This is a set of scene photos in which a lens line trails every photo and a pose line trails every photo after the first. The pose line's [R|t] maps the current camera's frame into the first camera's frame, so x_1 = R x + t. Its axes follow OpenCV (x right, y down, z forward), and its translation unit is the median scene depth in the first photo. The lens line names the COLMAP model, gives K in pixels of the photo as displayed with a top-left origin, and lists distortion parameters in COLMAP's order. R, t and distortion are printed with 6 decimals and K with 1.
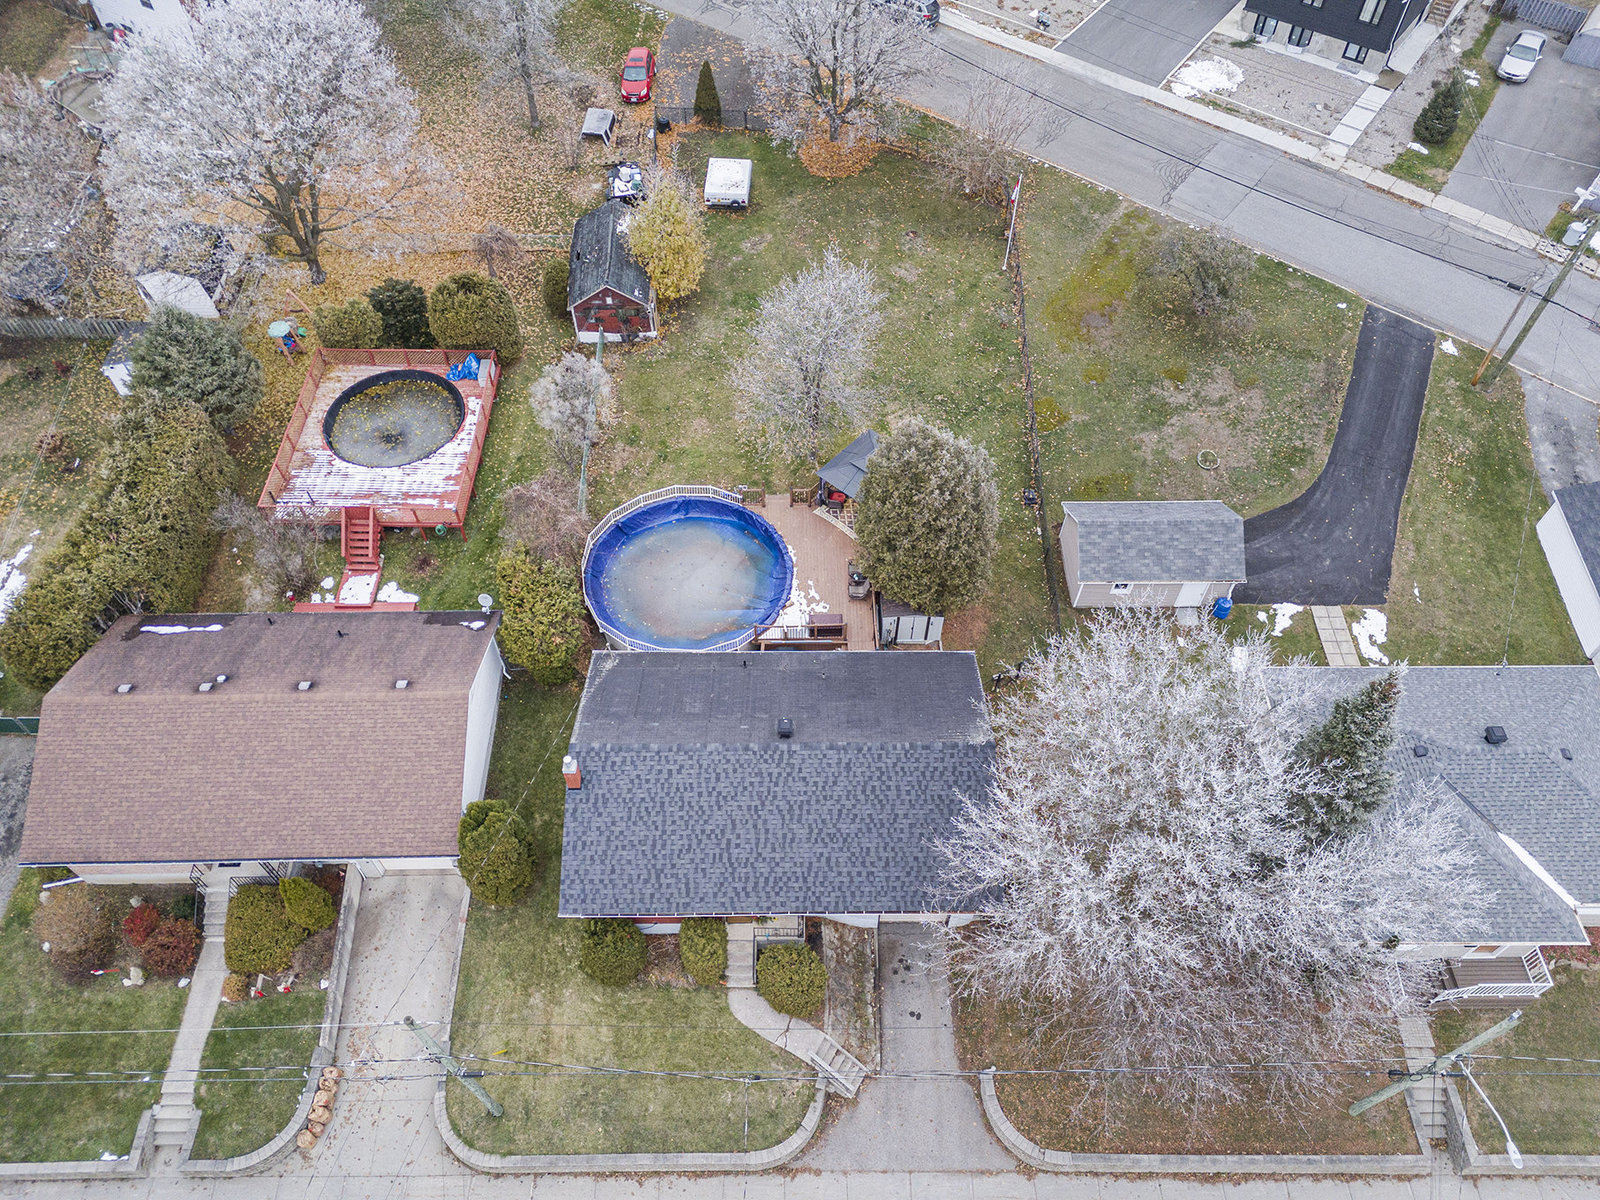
lens RADIAL K [[1164.9, 0, 800.0], [0, 1164.9, 600.0], [0, 0, 1]] dist [0.083960, -0.076278]
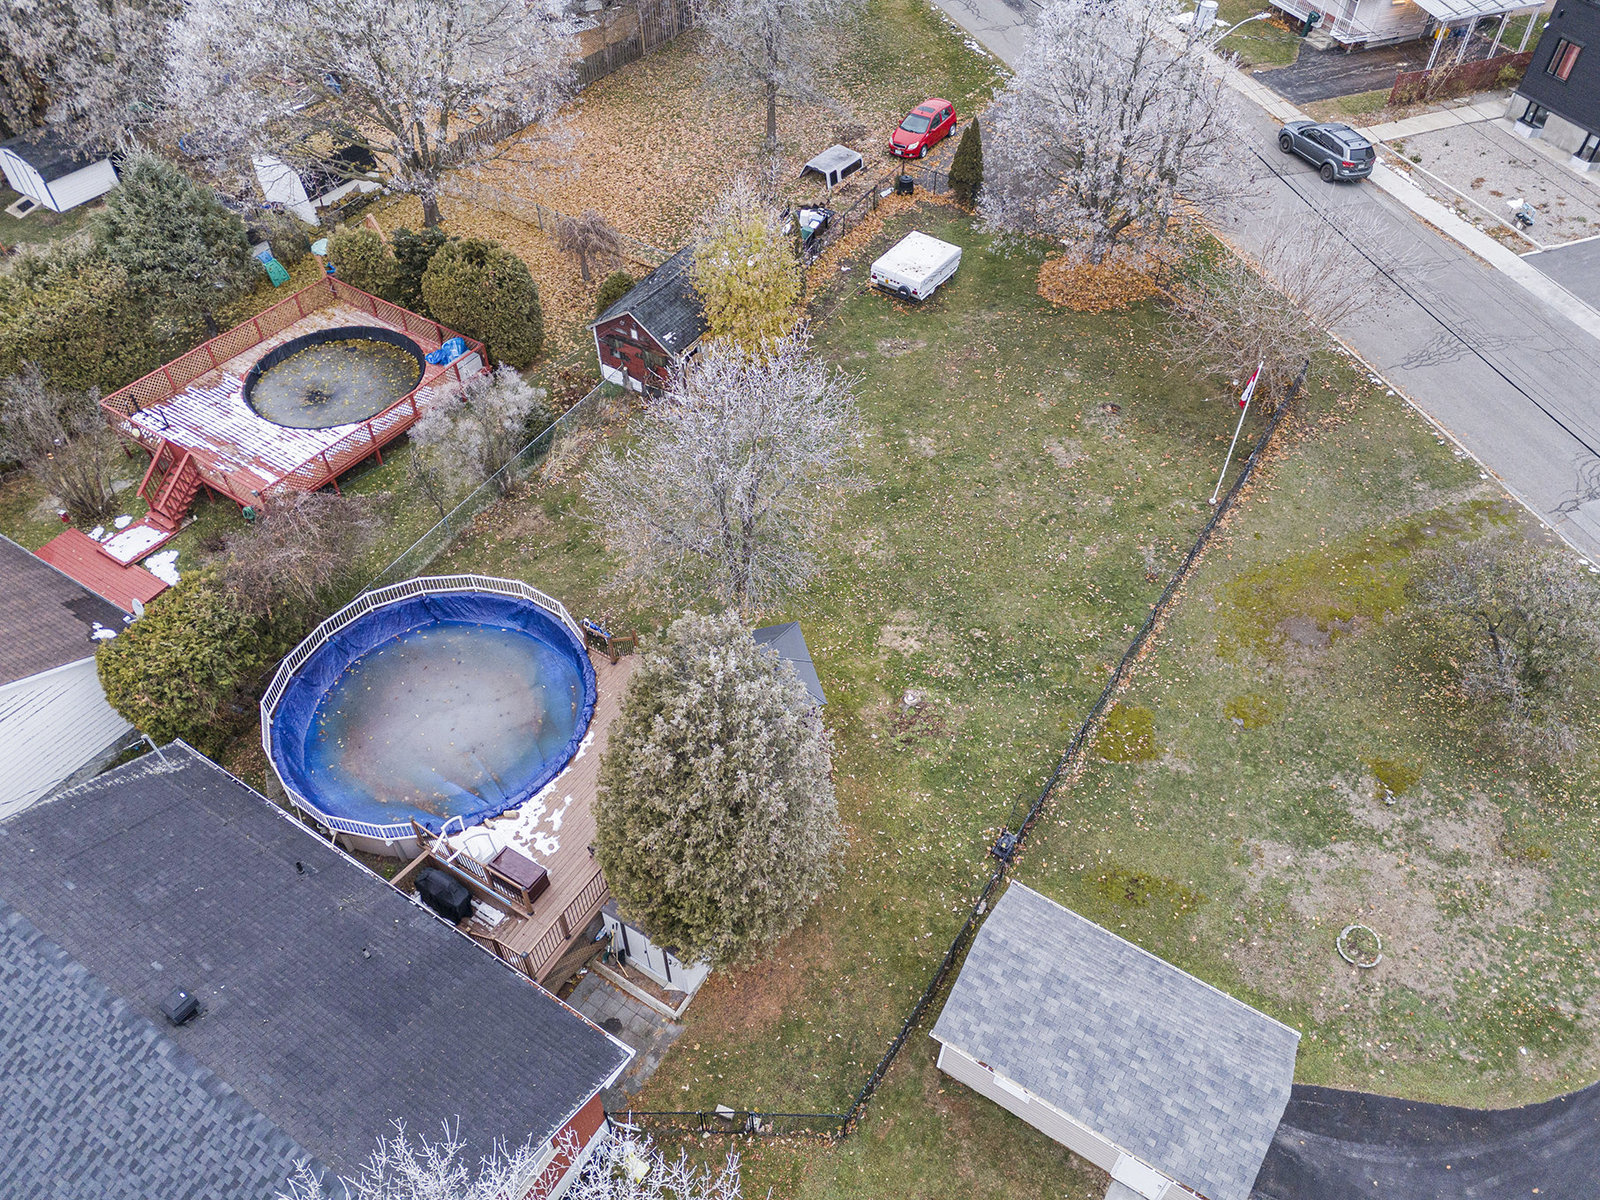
lens RADIAL K [[1164.9, 0, 800.0], [0, 1164.9, 600.0], [0, 0, 1]] dist [0.083960, -0.076278]
pose [[0.835314, 0.396418, -0.380924, 0.271656], [-0.439790, 0.897589, -0.030300, -0.128897], [0.329902, 0.192837, 0.924110, 0.386067]]
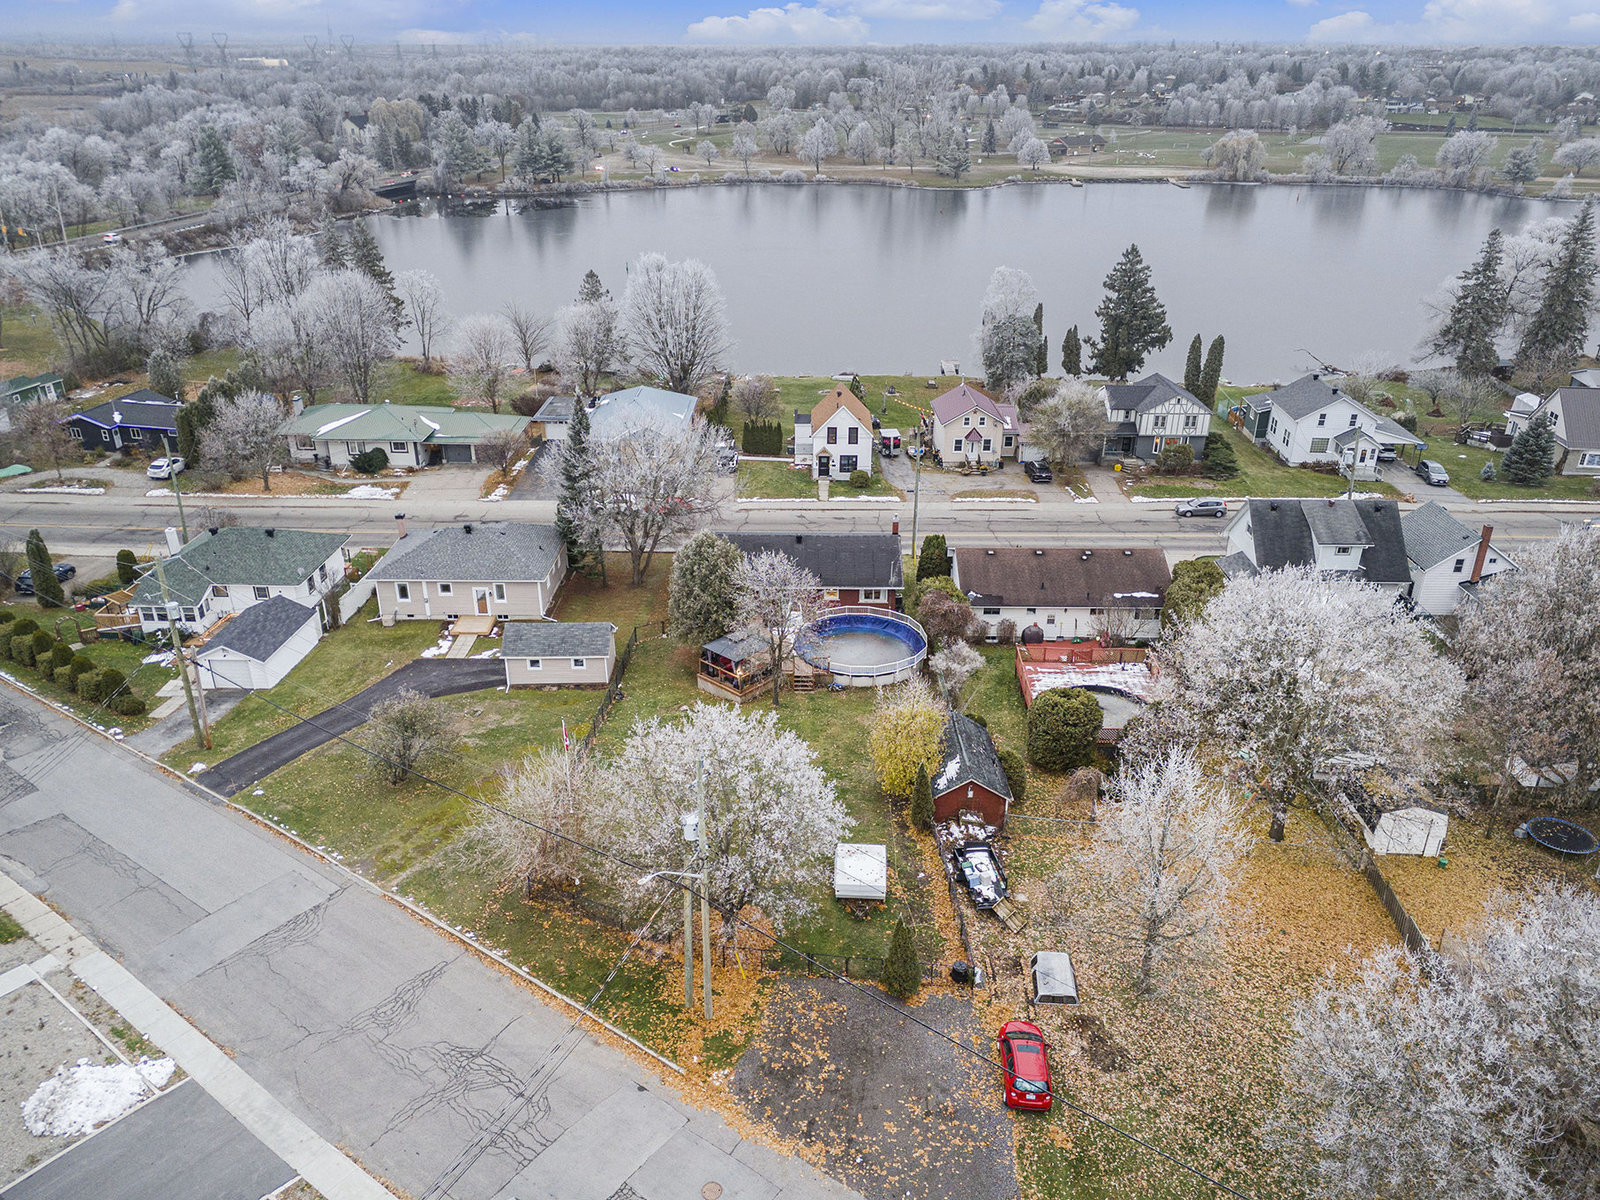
lens RADIAL K [[1164.9, 0, 800.0], [0, 1164.9, 600.0], [0, 0, 1]] dist [0.083960, -0.076278]
pose [[-0.999874, -0.012311, 0.010044, -0.027332], [0.007393, 0.199055, 0.979961, -1.386419], [-0.014064, 0.979911, -0.198938, 1.106948]]
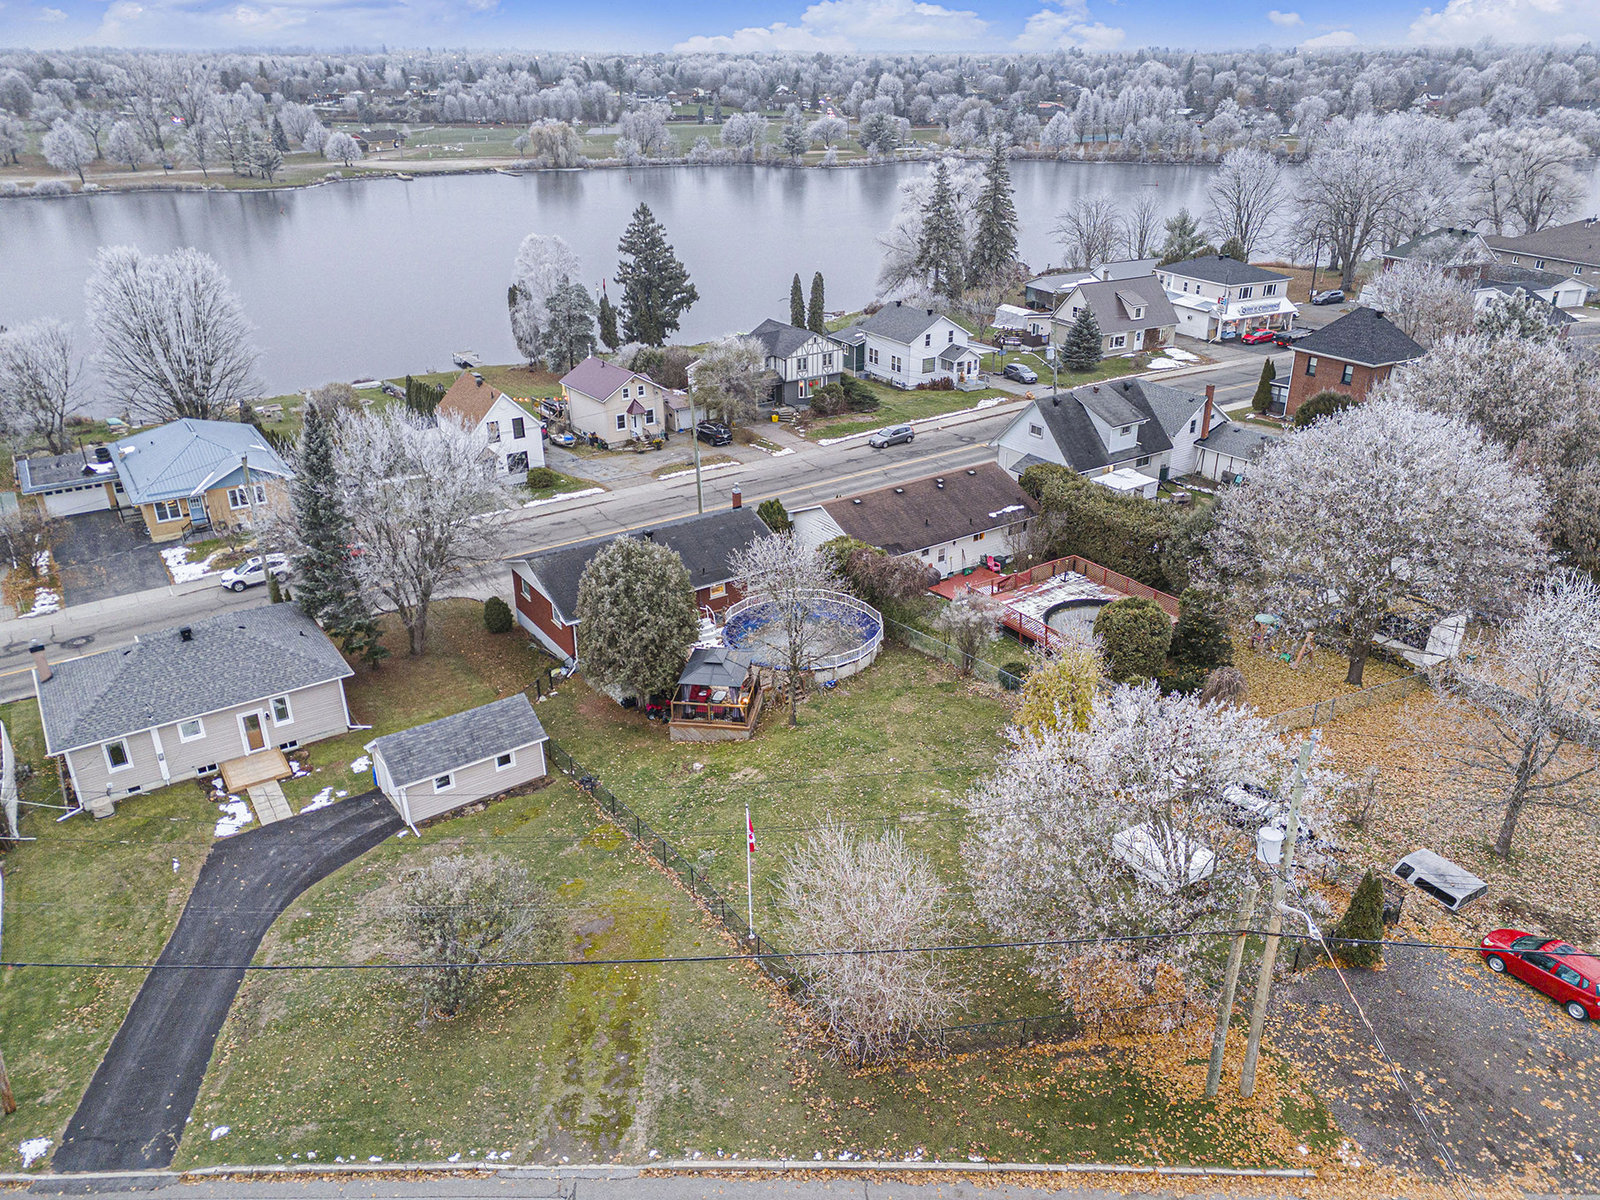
lens RADIAL K [[1164.9, 0, 800.0], [0, 1164.9, 600.0], [0, 0, 1]] dist [0.083960, -0.076278]
pose [[-0.831660, 0.237492, -0.501935, 0.484416], [-0.441396, 0.265705, 0.857071, -1.011499], [0.336914, 0.934344, -0.116148, 0.984329]]
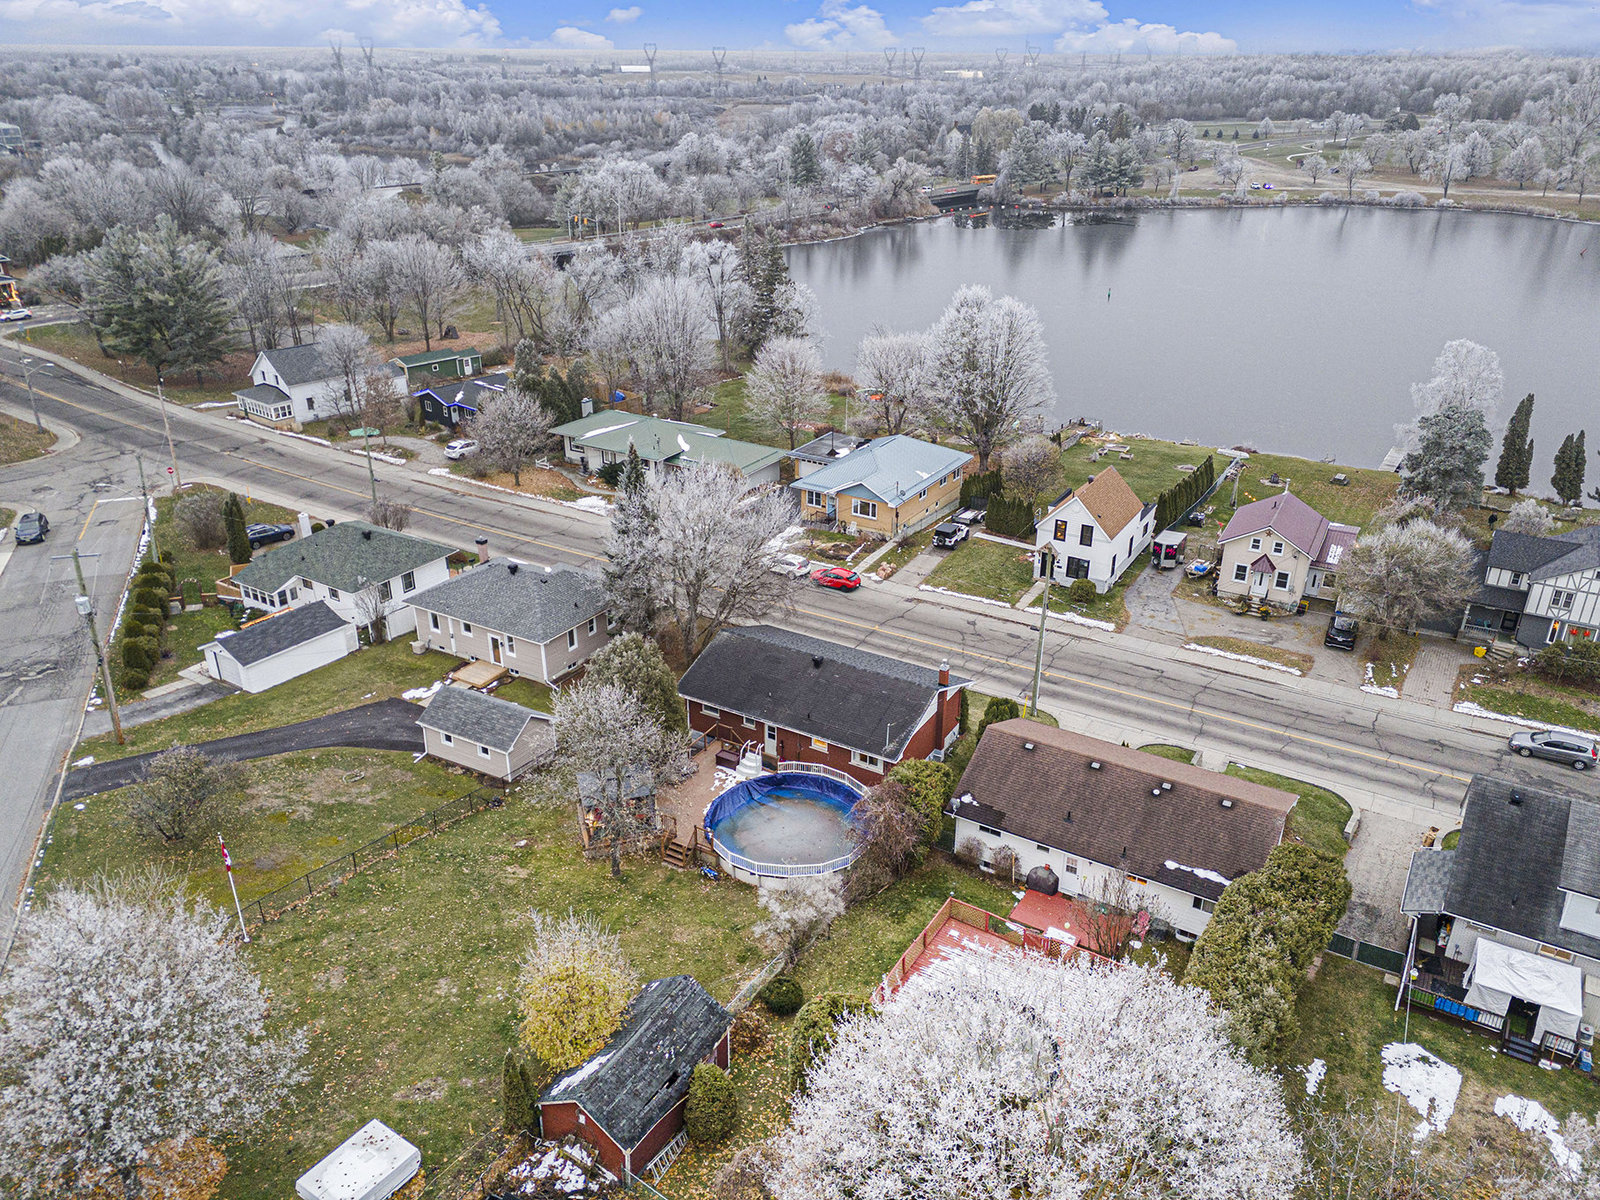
lens RADIAL K [[1164.9, 0, 800.0], [0, 1164.9, 600.0], [0, 0, 1]] dist [0.083960, -0.076278]
pose [[-0.853840, -0.220145, 0.471692, -0.546568], [0.417076, 0.252859, 0.872989, -0.990369], [-0.311456, 0.942125, -0.124083, 0.821229]]
